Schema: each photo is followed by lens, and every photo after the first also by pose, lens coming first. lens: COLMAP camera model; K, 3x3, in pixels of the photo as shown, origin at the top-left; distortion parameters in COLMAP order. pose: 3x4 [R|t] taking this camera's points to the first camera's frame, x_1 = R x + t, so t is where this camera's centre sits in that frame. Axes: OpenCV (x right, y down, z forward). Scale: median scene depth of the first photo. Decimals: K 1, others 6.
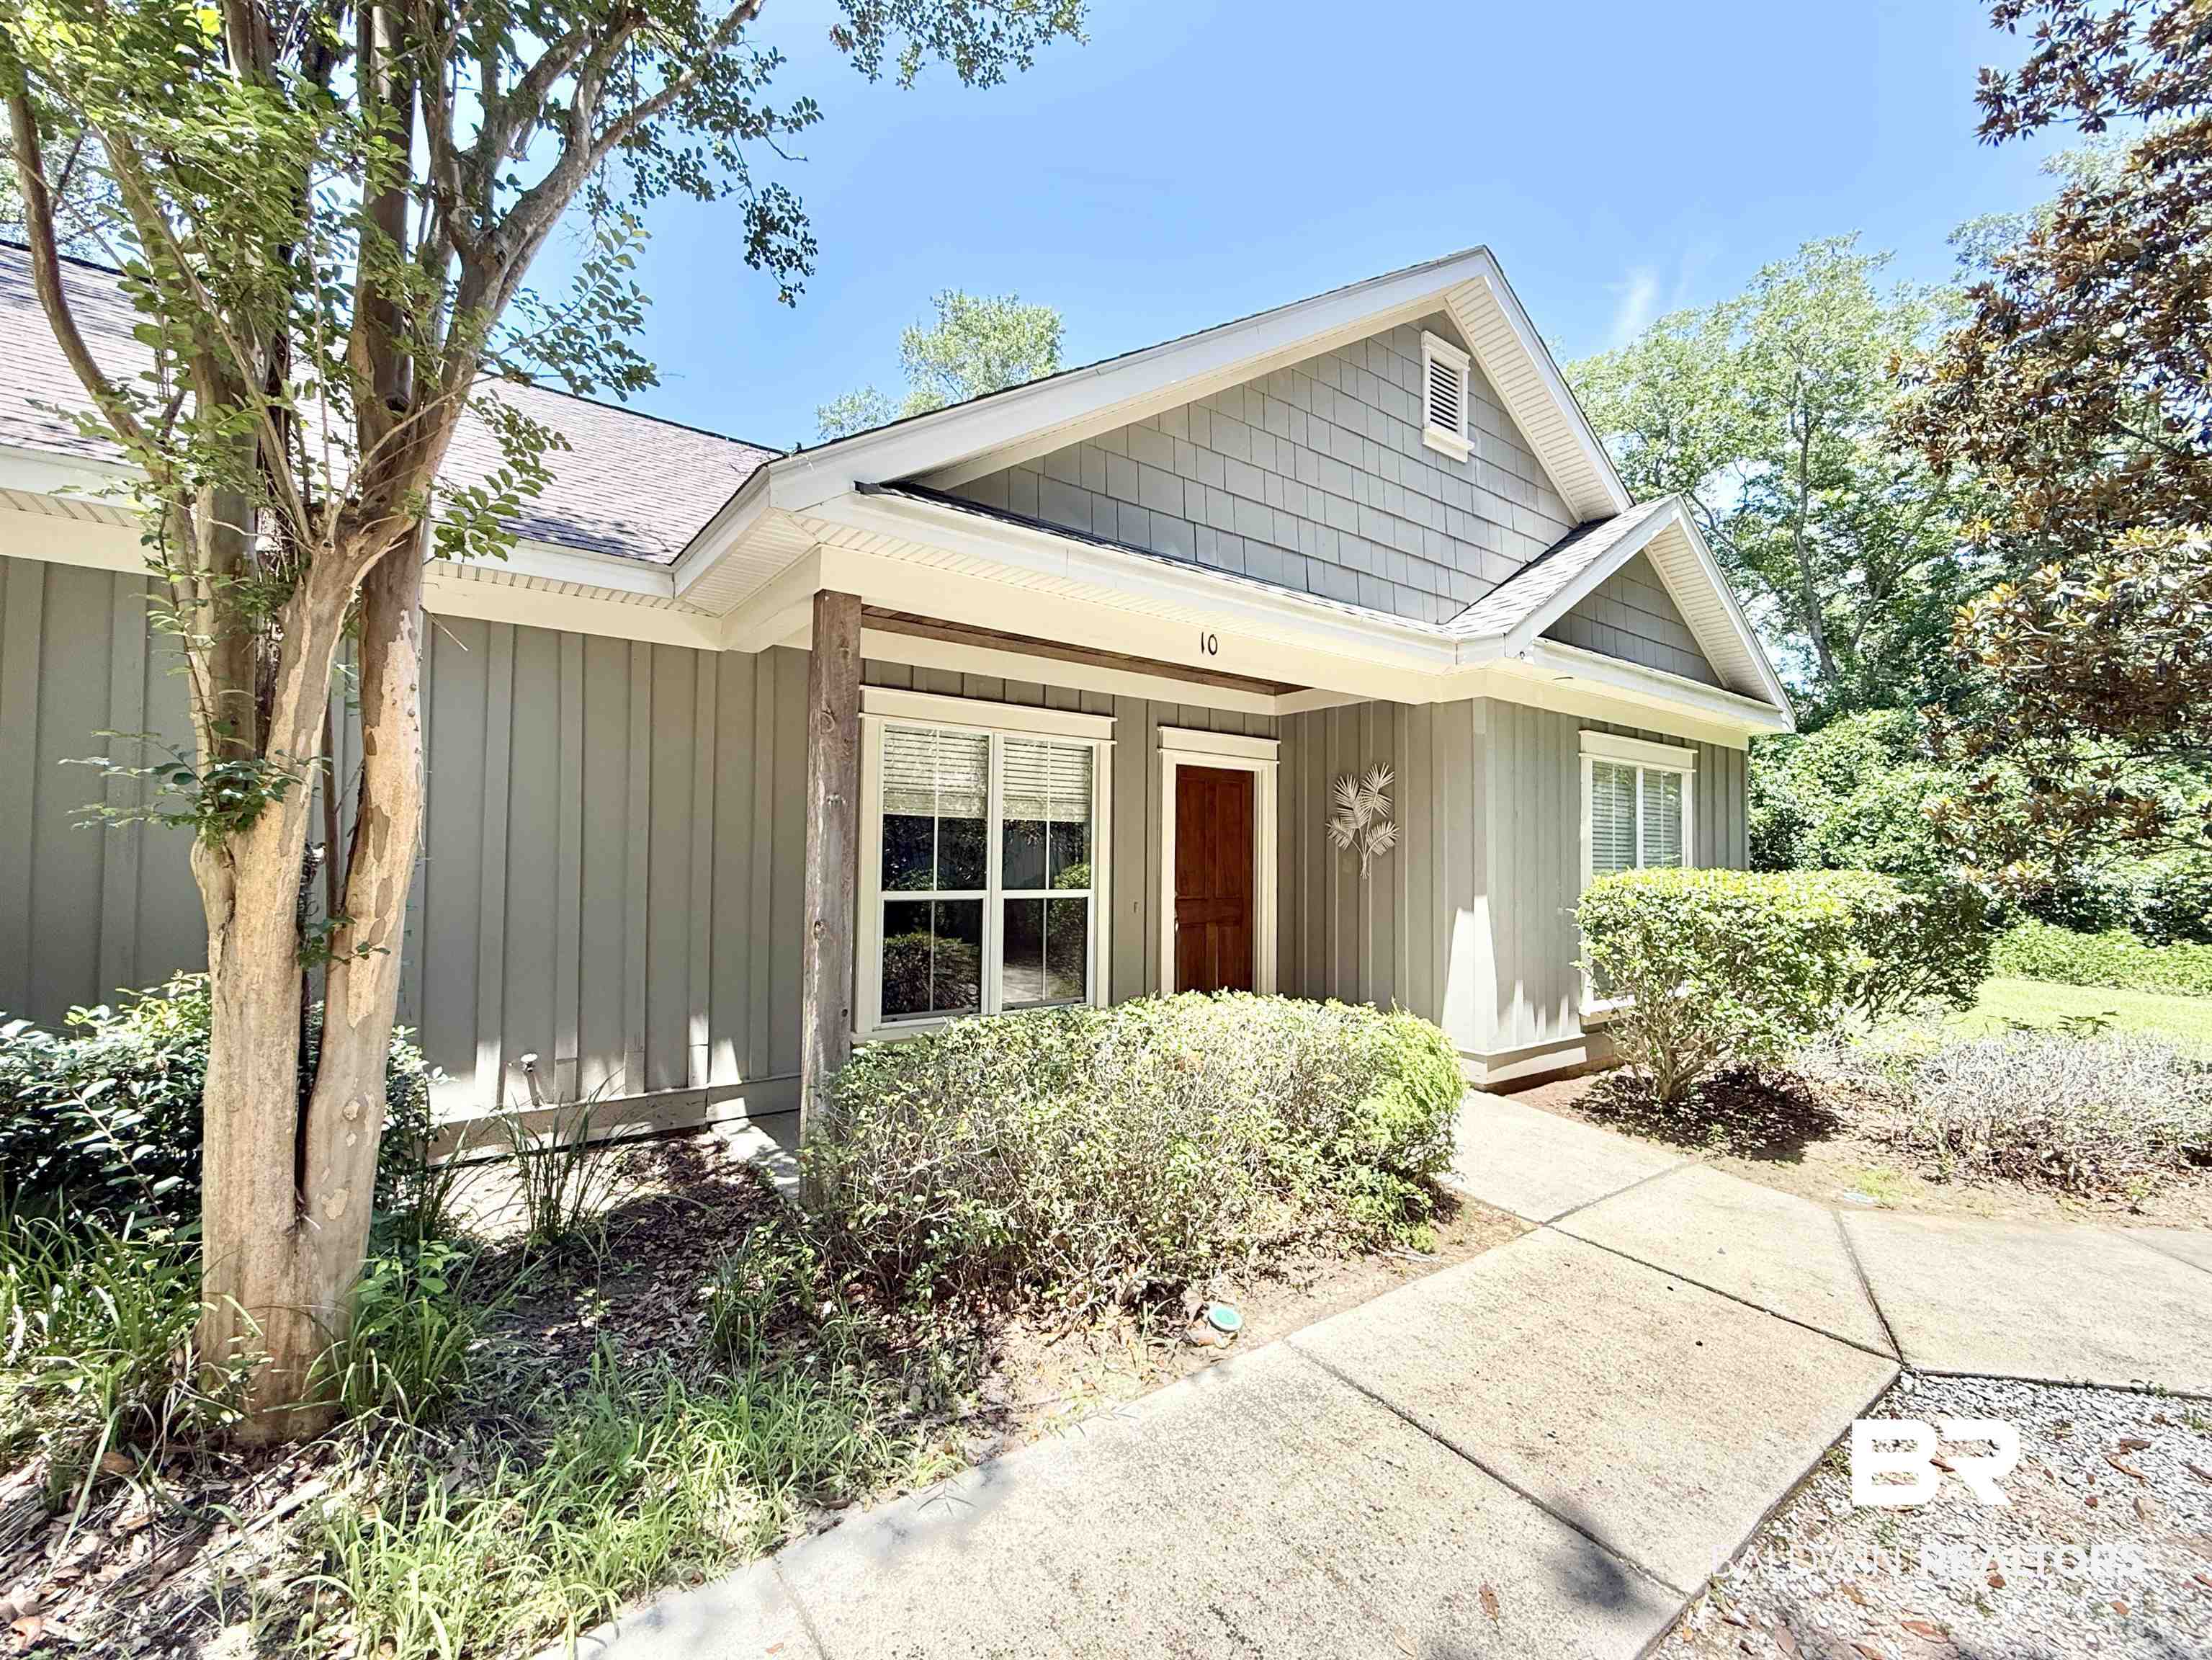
lens RADIAL K [[880.2, 0, 1121.5], [0, 880.2, 853.7], [0, 0, 1]] dist [0.000119, -0.000117]
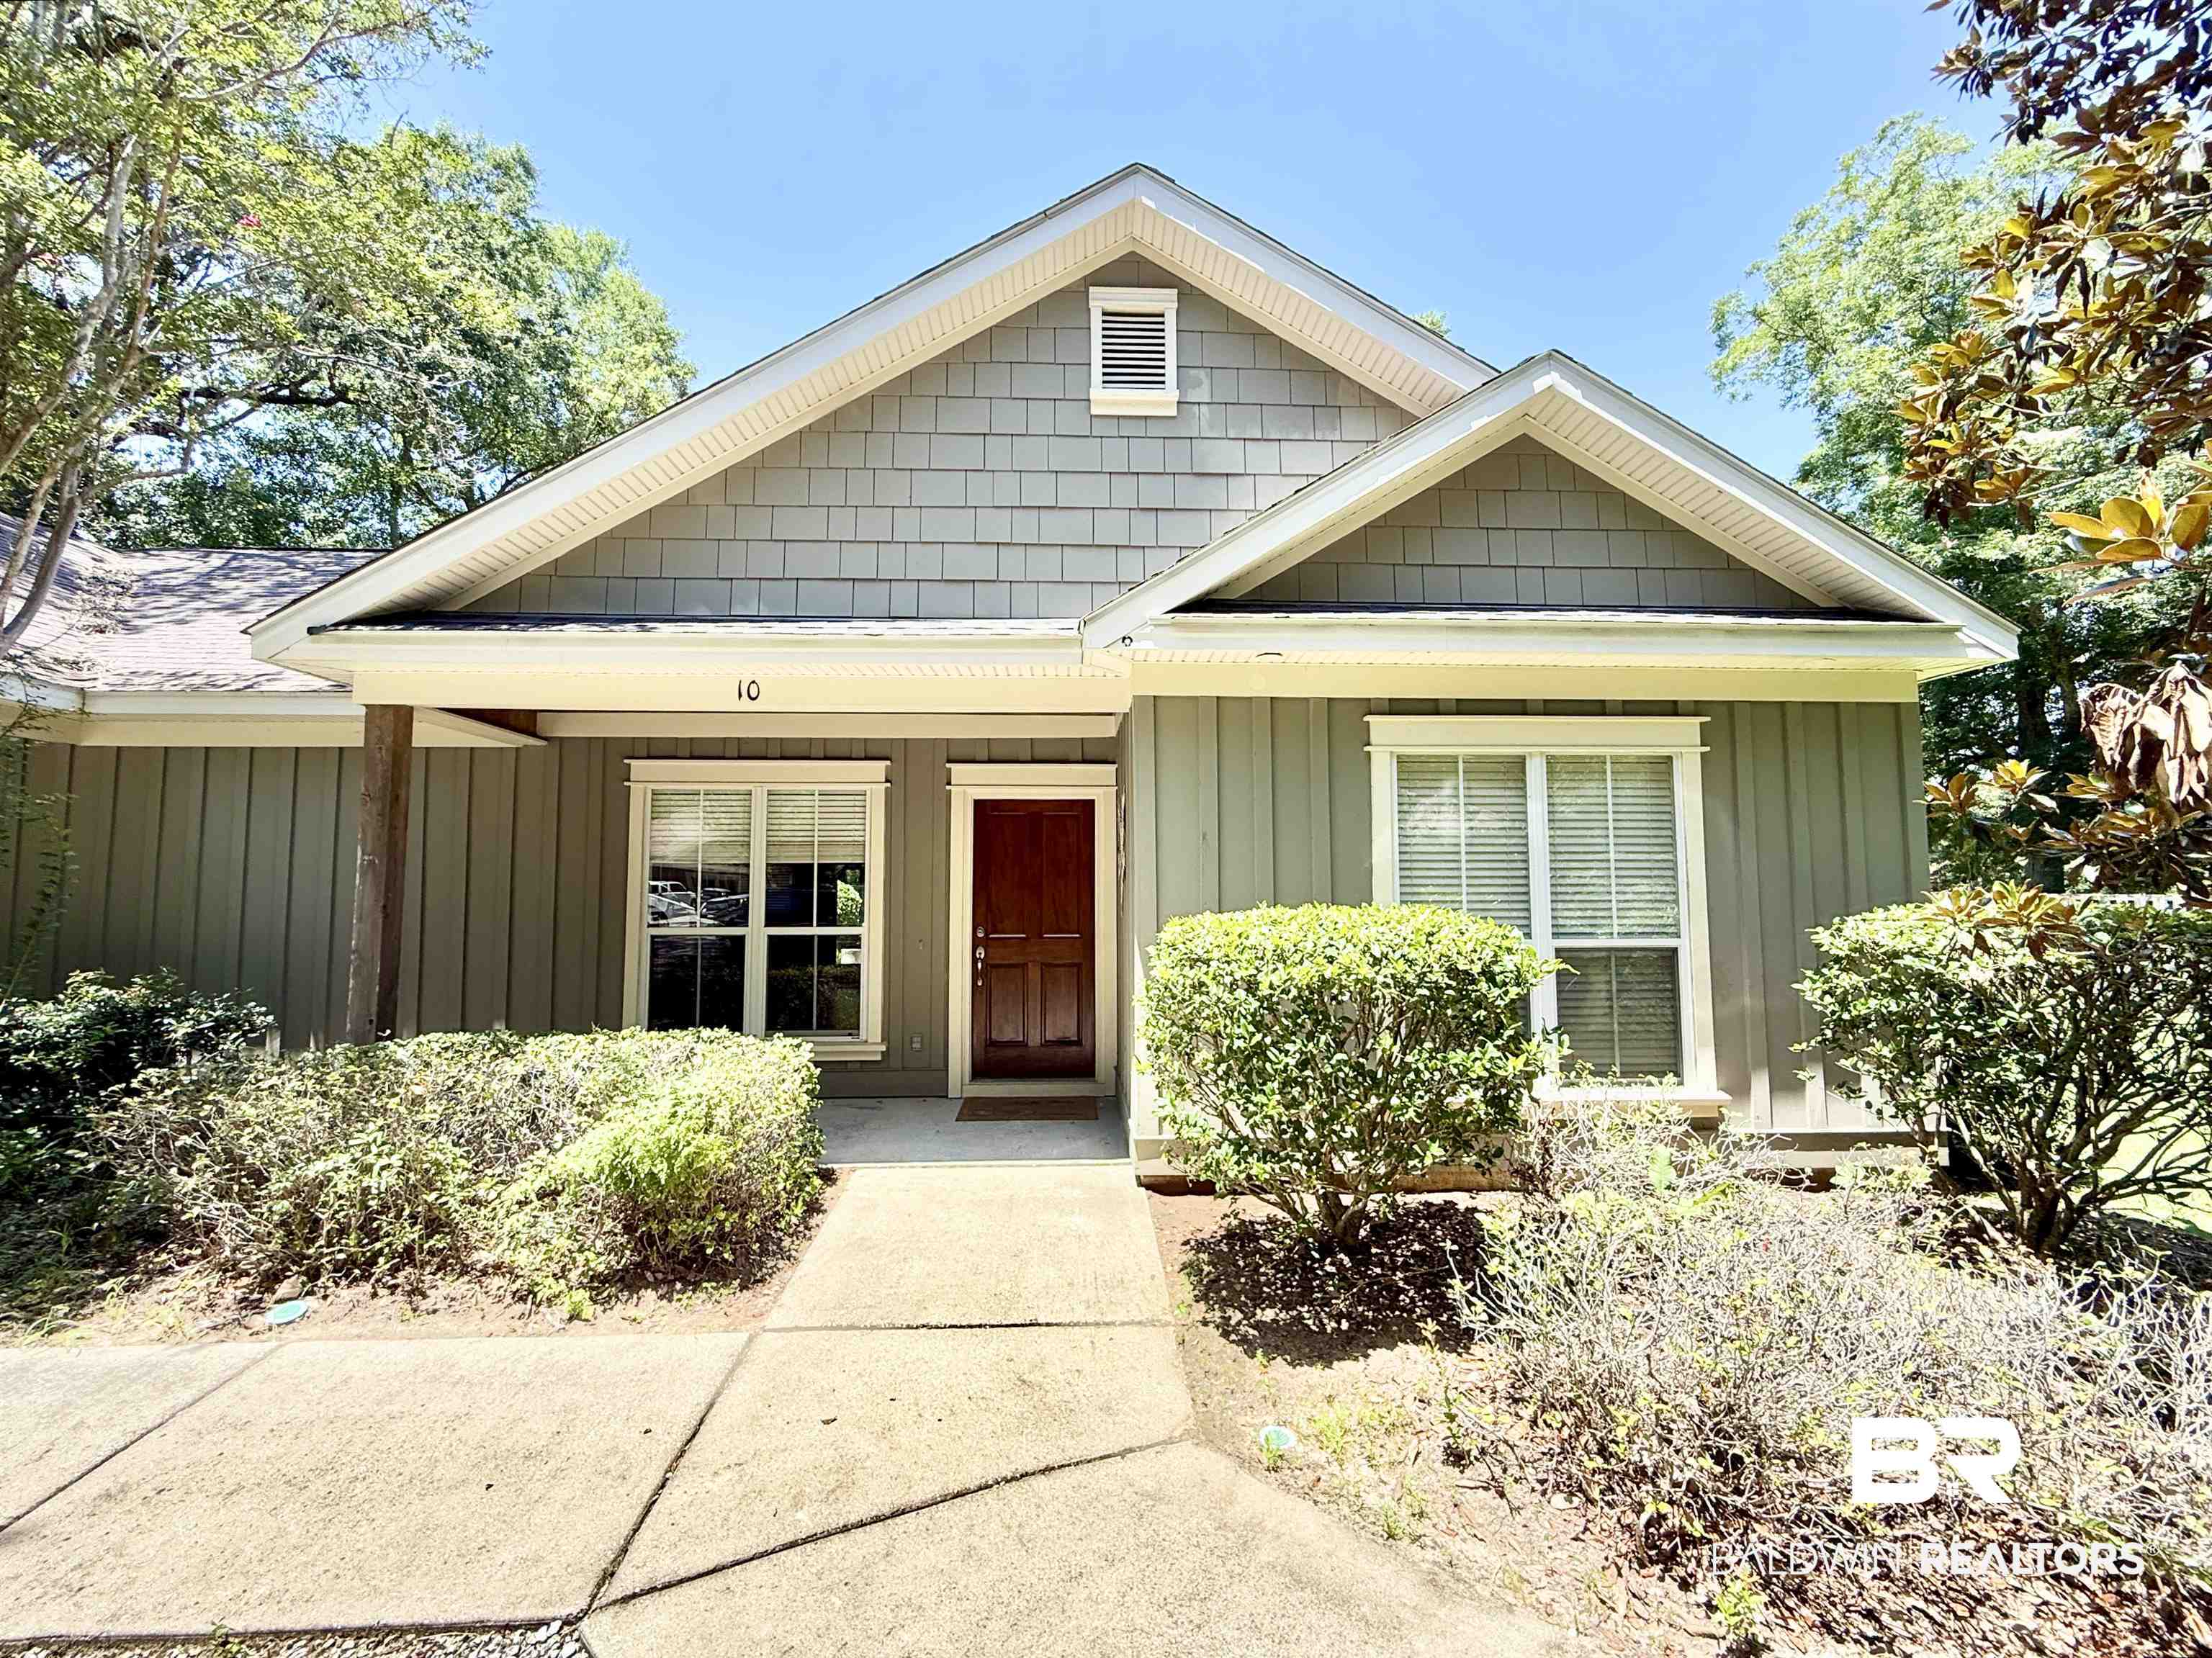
lens RADIAL K [[880.0, 0, 1106.4], [0, 880.0, 846.6], [0, 0, 1]] dist [0.000119, -0.000117]
pose [[0.837619, -0.039358, -0.544836, 0.821171], [0.014927, 0.998678, -0.049194, 0.000708], [0.546052, 0.033073, 0.837098, 0.304566]]
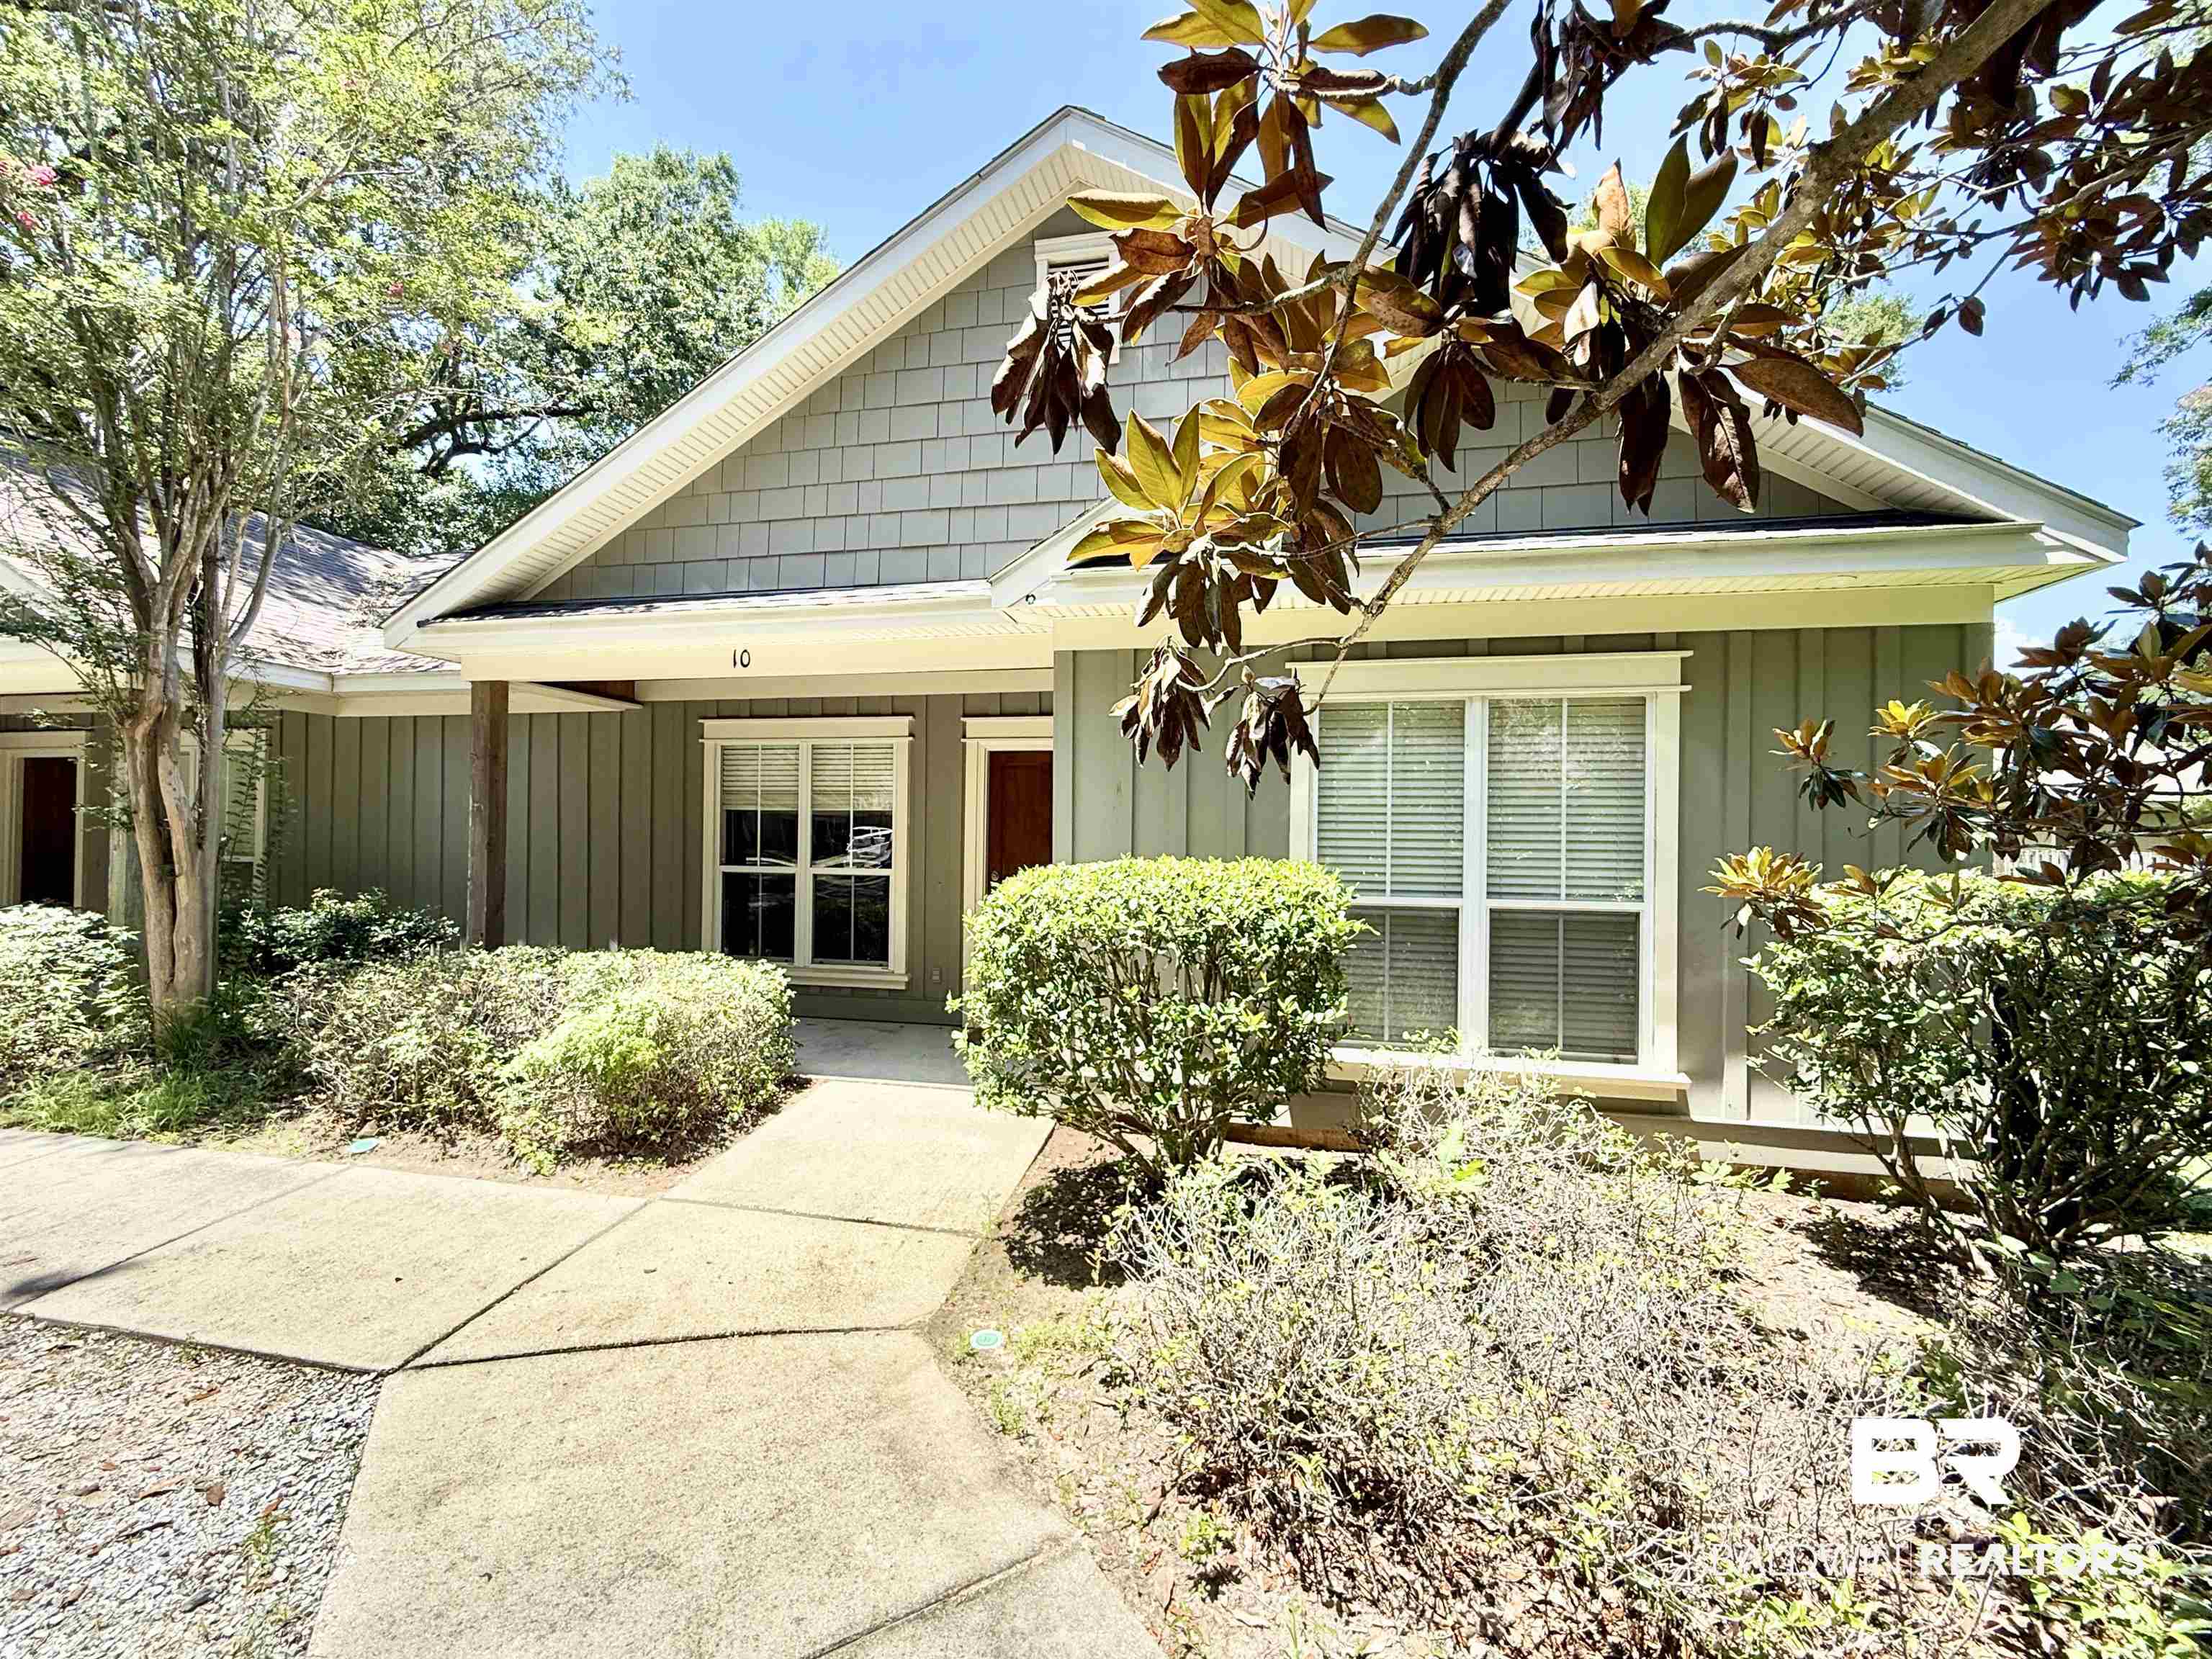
lens RADIAL K [[880.1, 0, 1106.1], [0, 880.1, 846.5], [0, 0, 1]] dist [0.000119, -0.000117]
pose [[0.679554, 0.007381, -0.733589, 1.052131], [0.000993, 0.999939, 0.010981, -0.001513], [0.733625, -0.008191, 0.679505, 0.458177]]
